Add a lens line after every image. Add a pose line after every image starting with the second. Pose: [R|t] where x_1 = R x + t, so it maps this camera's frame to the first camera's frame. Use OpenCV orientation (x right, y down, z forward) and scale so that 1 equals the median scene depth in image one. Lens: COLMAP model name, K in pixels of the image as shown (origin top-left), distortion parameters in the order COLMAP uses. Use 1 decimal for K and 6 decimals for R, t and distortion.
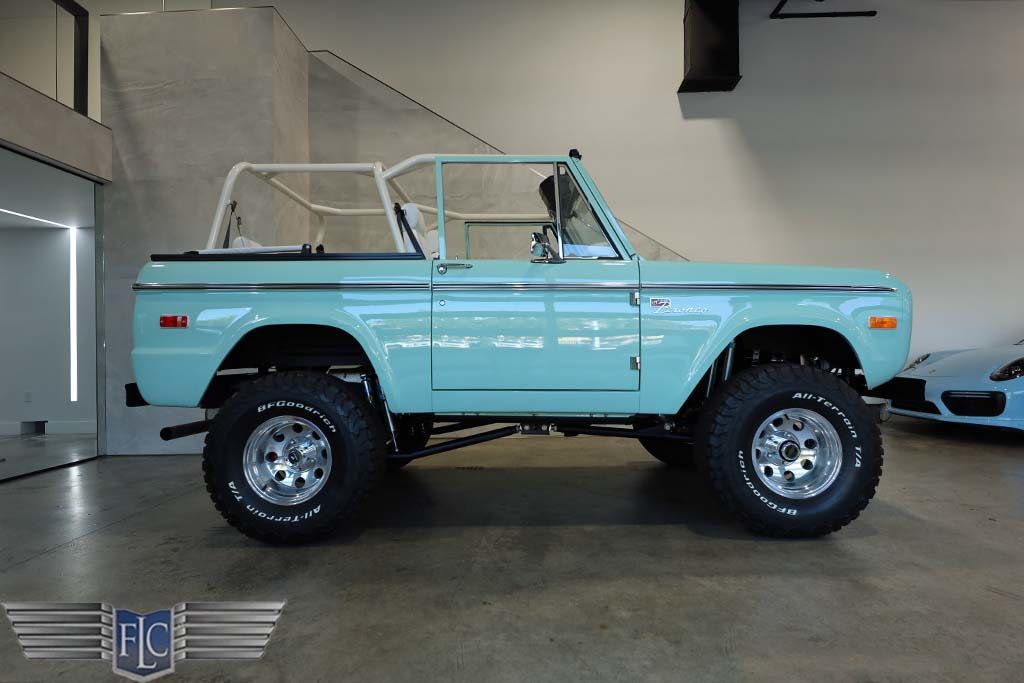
lens RADIAL K [[583.2, 0, 510.7], [0, 583.2, 342.2], [0, 0, 1]] dist [0.001543, -0.001254]
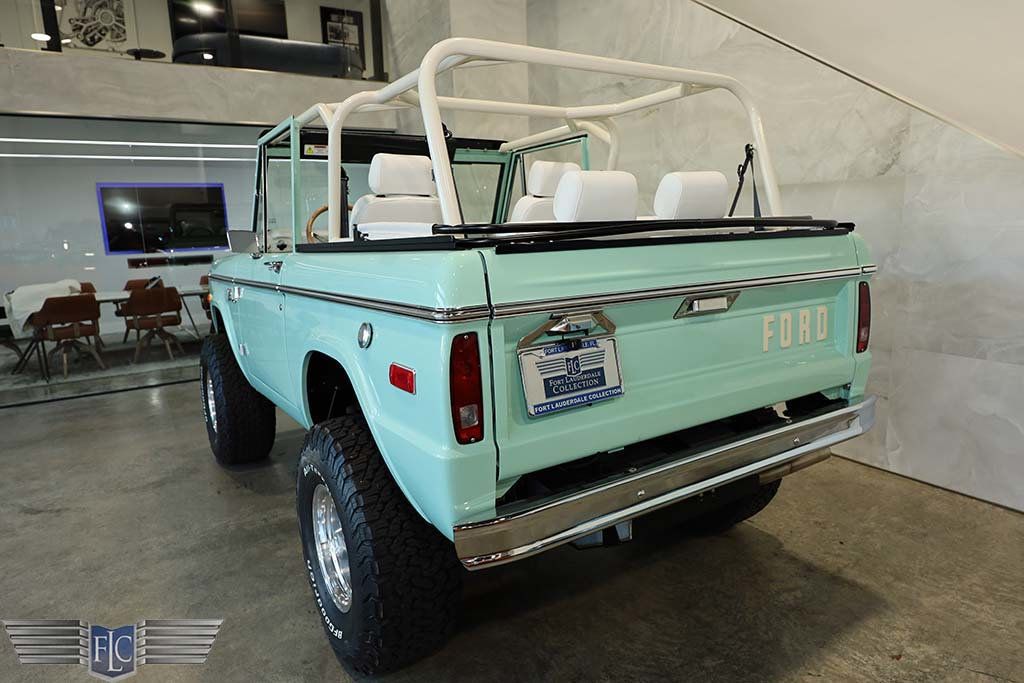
lens RADIAL K [[637.0, 0, 514.7], [0, 637.0, 338.5], [0, 0, 1]] dist [0.003109, 0.001501]
pose [[0.554907, 0.141071, -0.819864, 1.180294], [0.037662, 0.980247, 0.194159, -0.199288], [0.831060, -0.138618, 0.538633, 0.869788]]
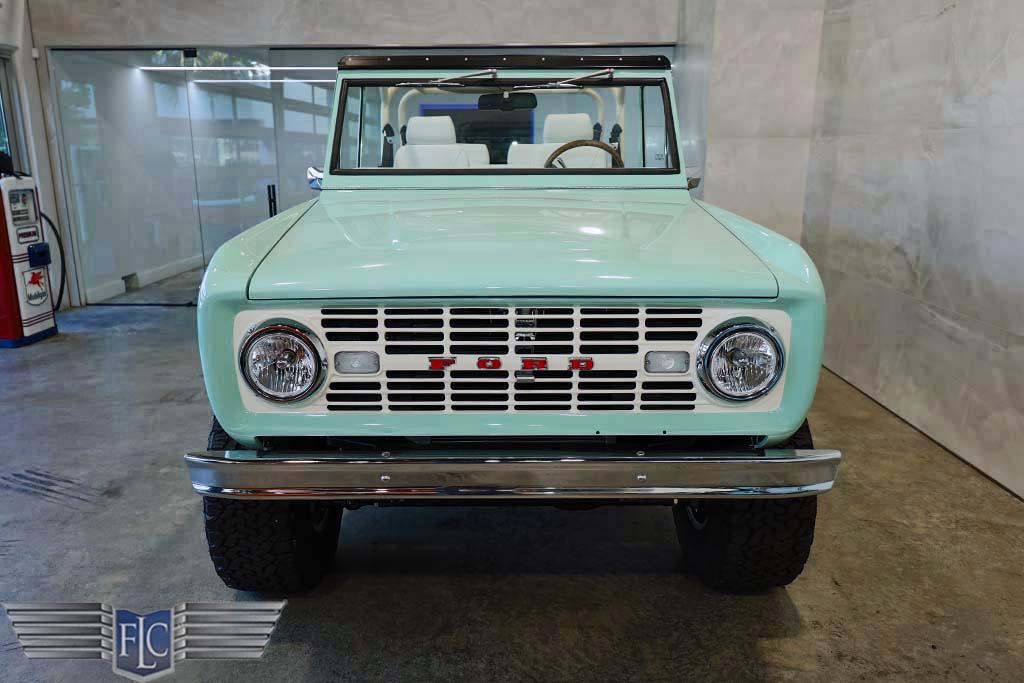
lens RADIAL K [[762.0, 0, 490.5], [0, 762.0, 339.4], [0, 0, 1]] dist [-0.003359, -0.000550]
pose [[0.014752, 0.248672, -0.968475, 1.423789], [0.020217, 0.968308, 0.248938, -0.224218], [0.999687, -0.023252, 0.009257, 1.309177]]
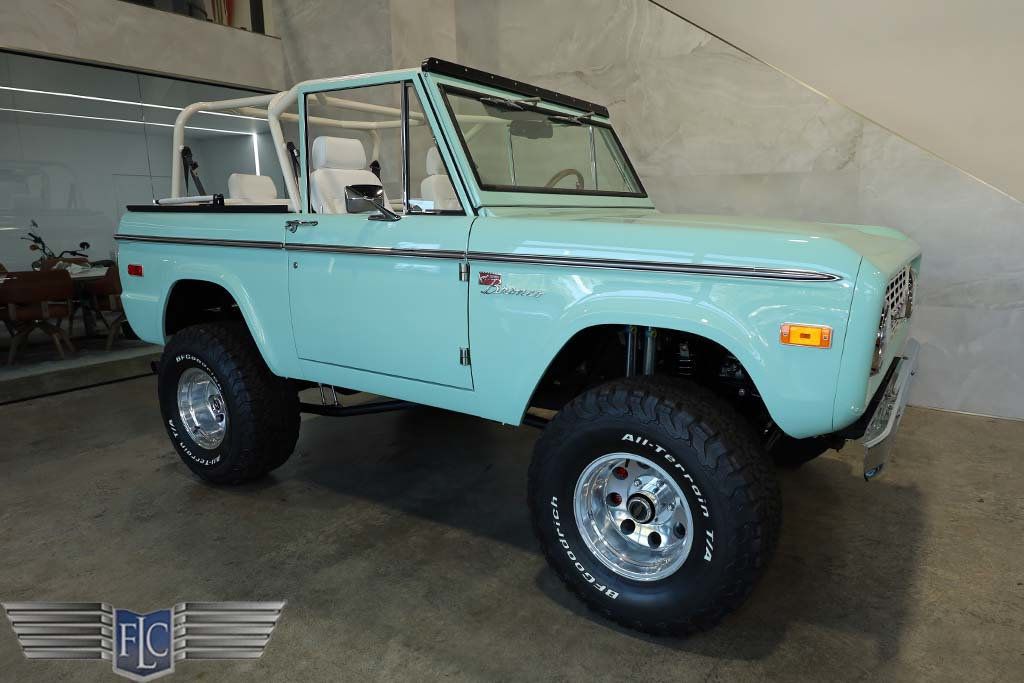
lens RADIAL K [[651.4, 0, 569.8], [0, 651.4, 336.3], [0, 0, 1]] dist [0.001549, -0.000124]
pose [[0.865426, 0.099749, -0.491007, 0.772958], [0.003432, 0.978779, 0.204890, -0.168777], [0.501025, -0.179002, 0.846719, 0.357806]]
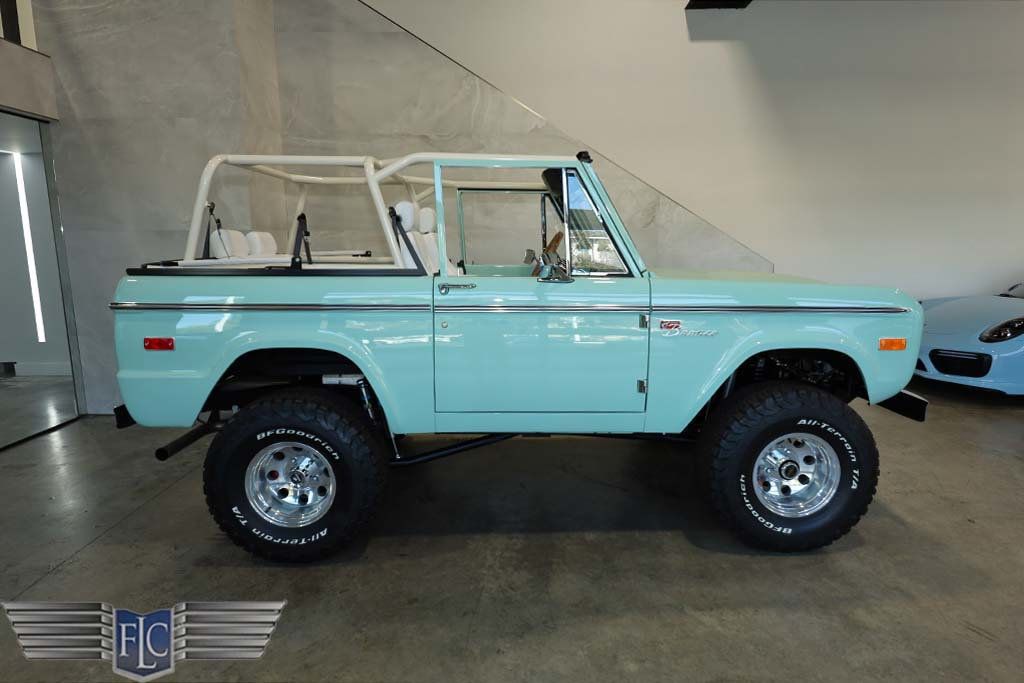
lens RADIAL K [[595.8, 0, 512.3], [0, 595.8, 334.8], [0, 0, 1]] dist [0.000621, 0.000288]
pose [[0.999289, -0.001163, 0.037676, -0.044946], [-0.005258, 0.985453, 0.169869, -0.224405], [-0.037326, -0.169946, 0.984746, 0.033435]]
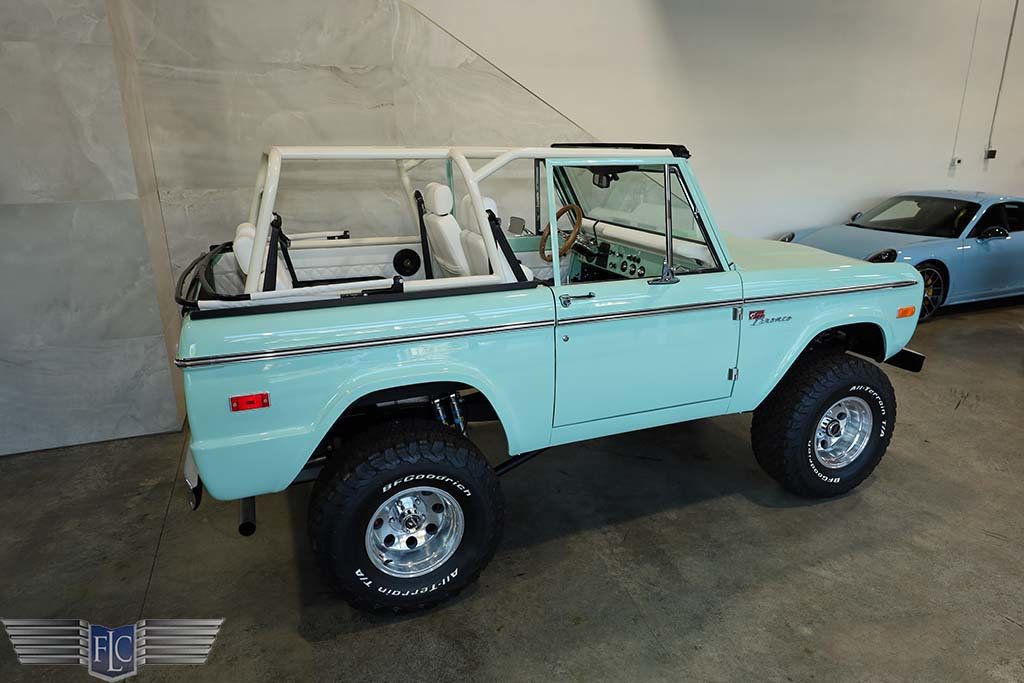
lens RADIAL K [[662.0, 0, 517.9], [0, 662.0, 335.9], [0, 0, 1]] dist [0.003860, 0.000669]
pose [[0.919752, -0.112570, 0.376011, -0.591058], [-0.004592, 0.954838, 0.297092, -0.387877], [-0.392473, -0.274977, 0.877697, 0.135545]]
